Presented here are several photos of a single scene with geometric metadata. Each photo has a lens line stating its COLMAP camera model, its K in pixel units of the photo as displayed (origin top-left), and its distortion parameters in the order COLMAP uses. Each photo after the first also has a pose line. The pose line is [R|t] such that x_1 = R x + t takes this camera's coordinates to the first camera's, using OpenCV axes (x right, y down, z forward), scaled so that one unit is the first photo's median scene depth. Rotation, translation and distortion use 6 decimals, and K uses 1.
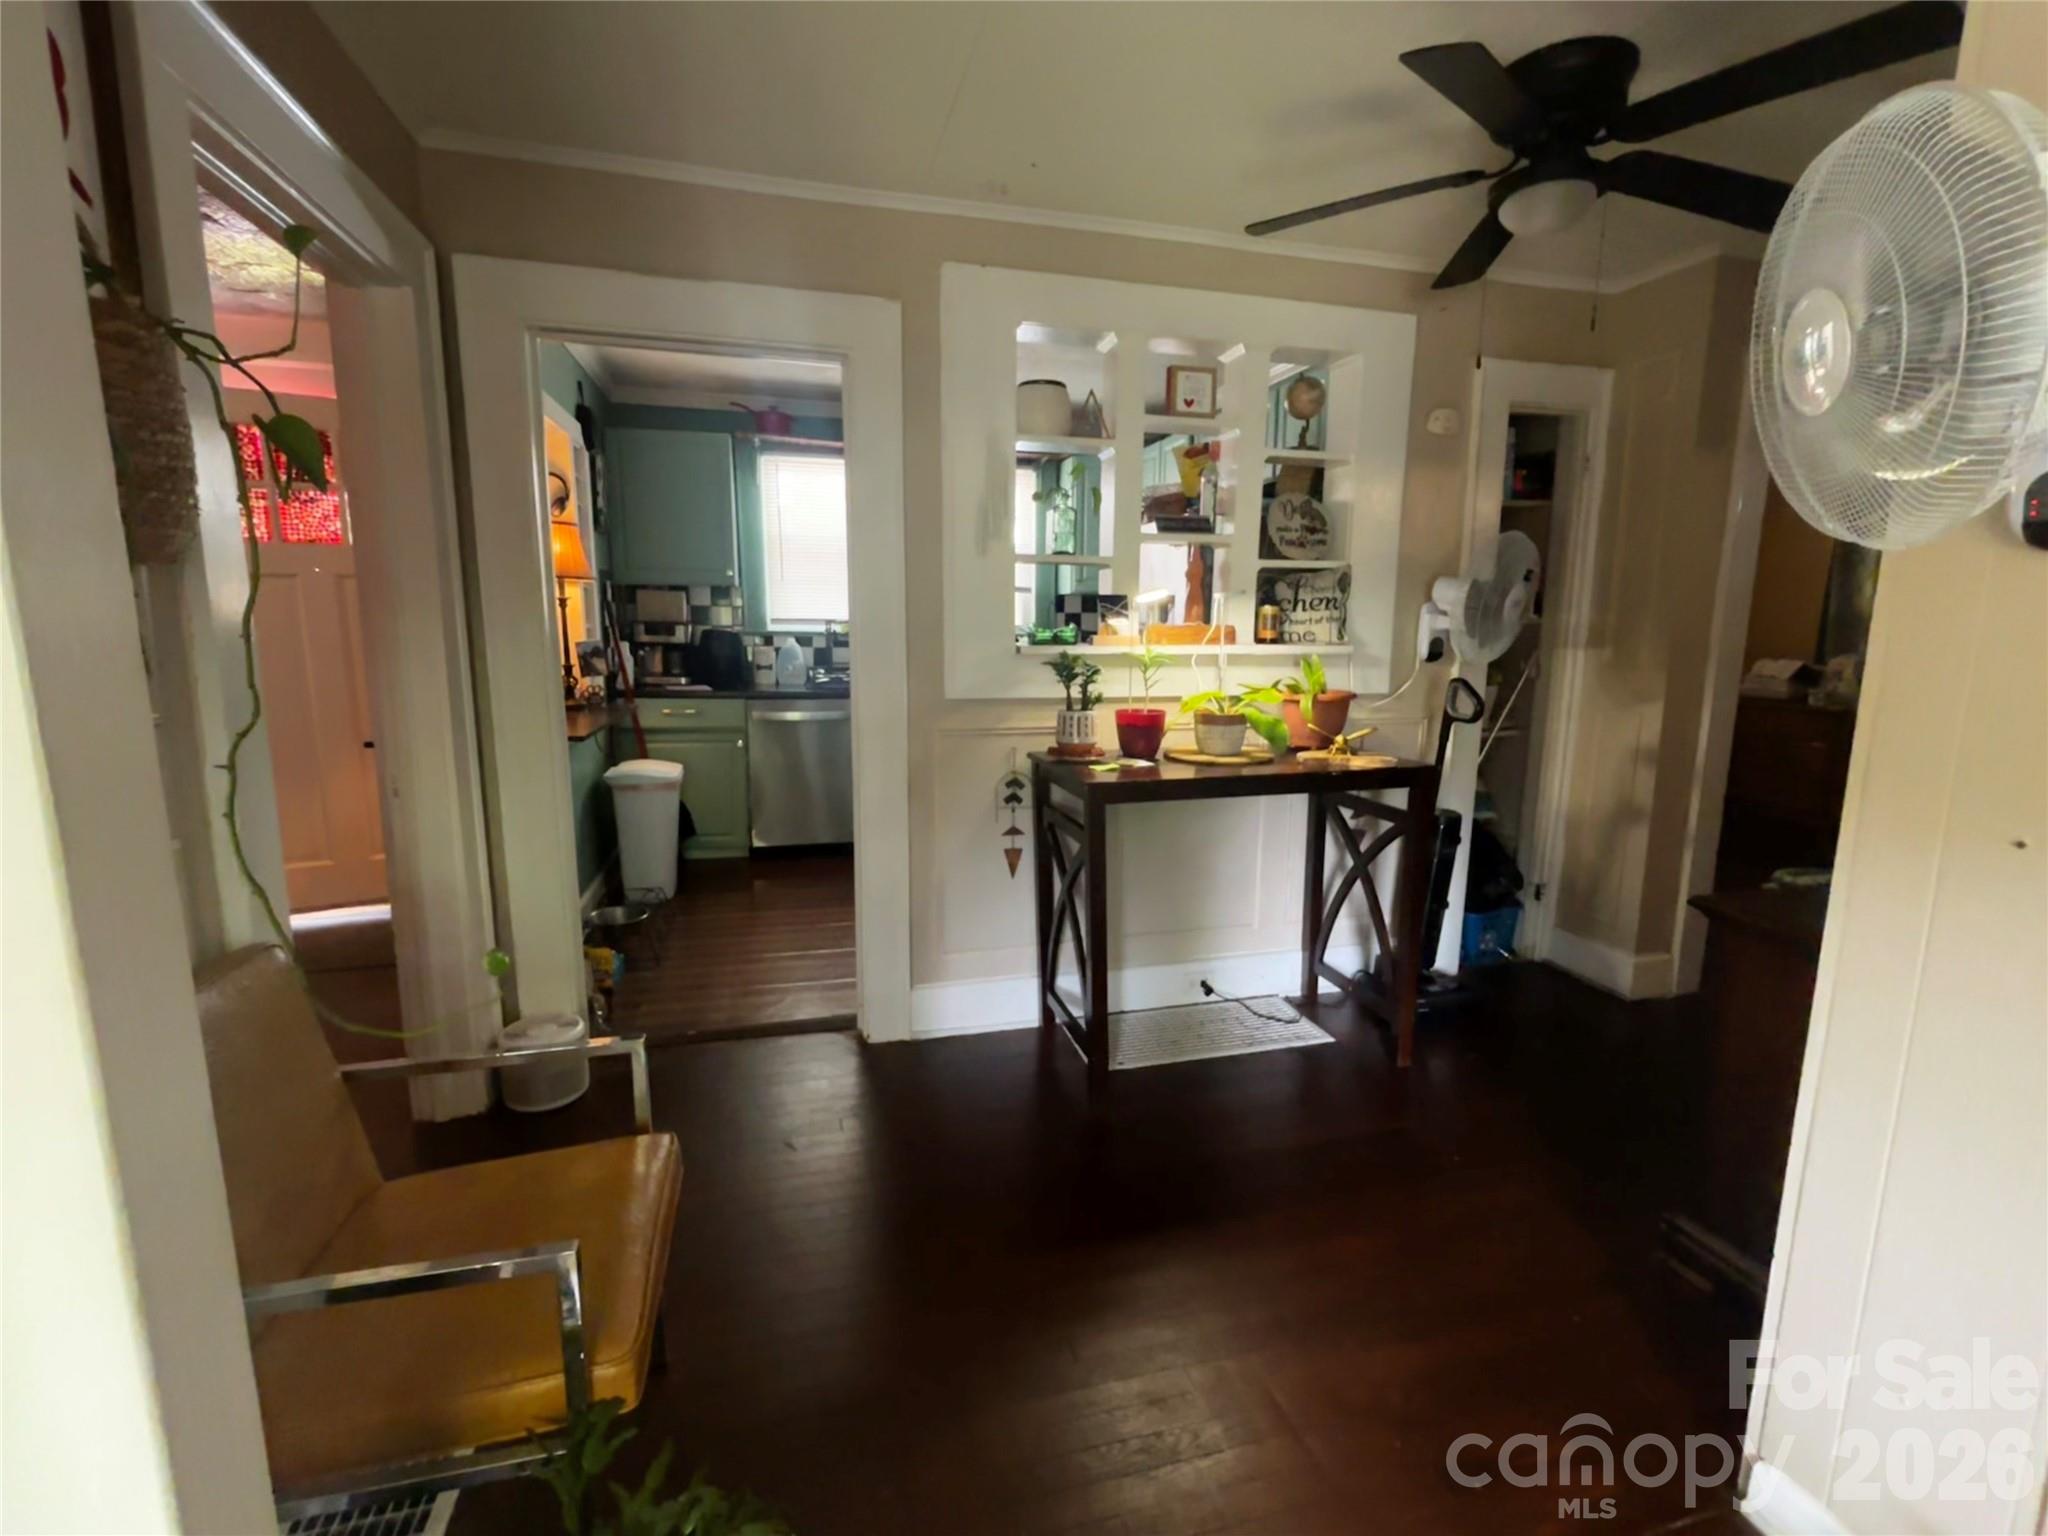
lens RADIAL K [[833.1, 0, 1024.0], [0, 833.1, 768.0], [0, 0, 1]] dist [0.000396, -0.000096]
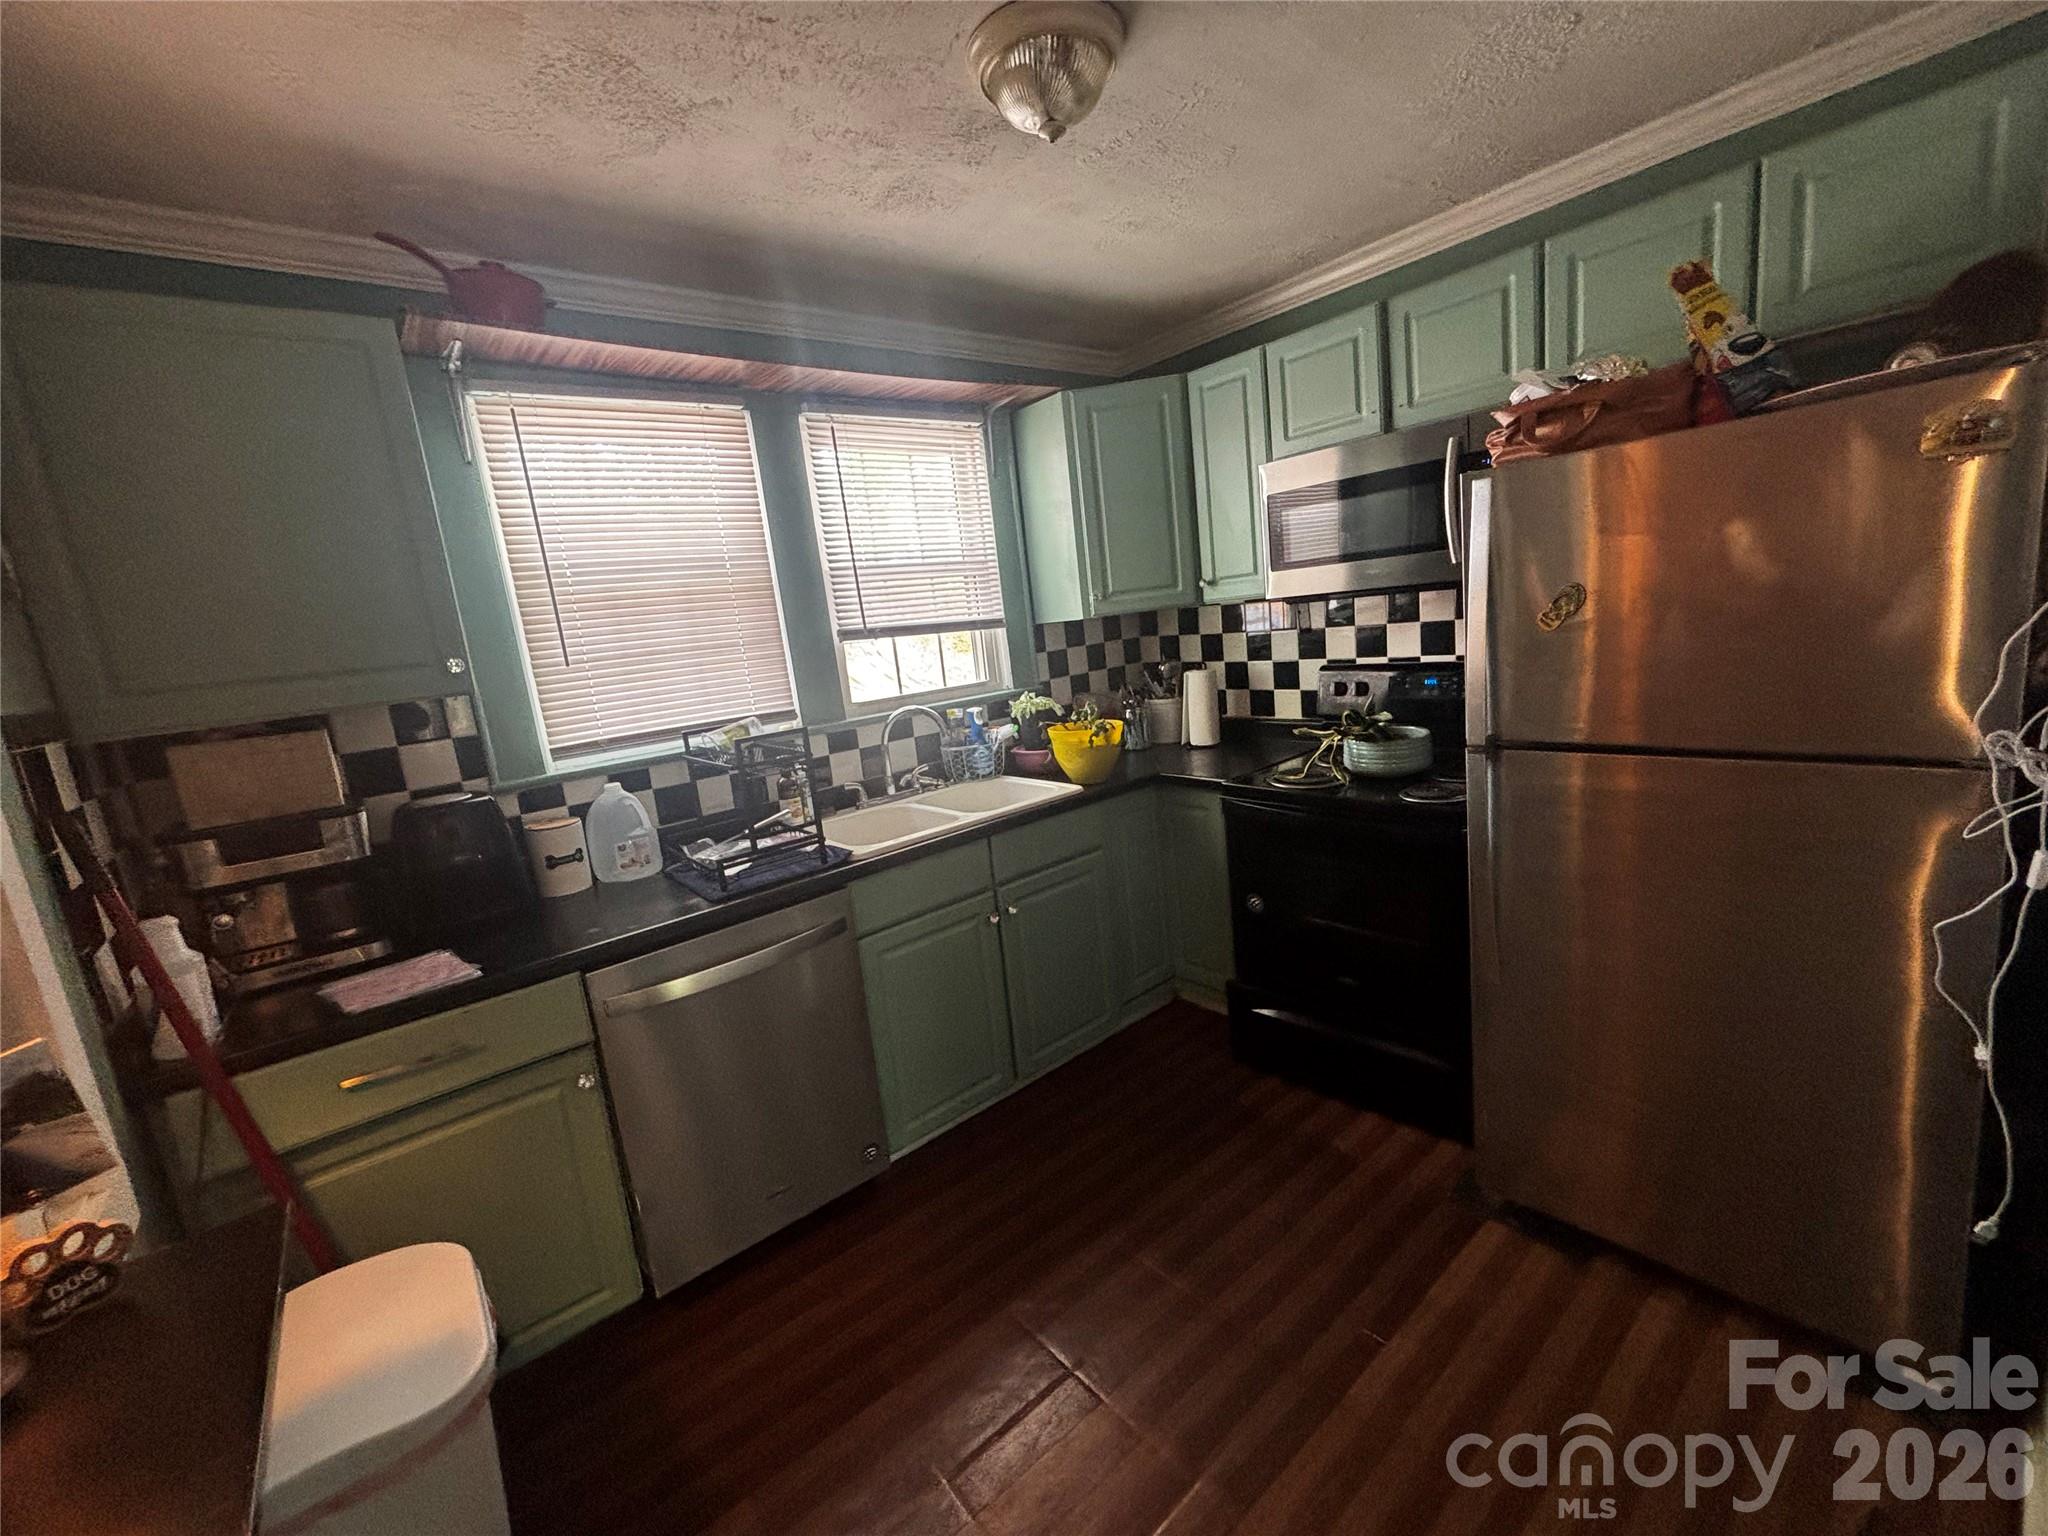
lens RADIAL K [[833.1, 0, 1024.0], [0, 833.1, 768.0], [0, 0, 1]] dist [0.000396, -0.000096]
pose [[0.919273, -0.175346, 0.352406, -0.248077], [0.173893, 0.984105, 0.036048, -0.151750], [-0.353126, 0.028143, 0.935153, 0.521480]]
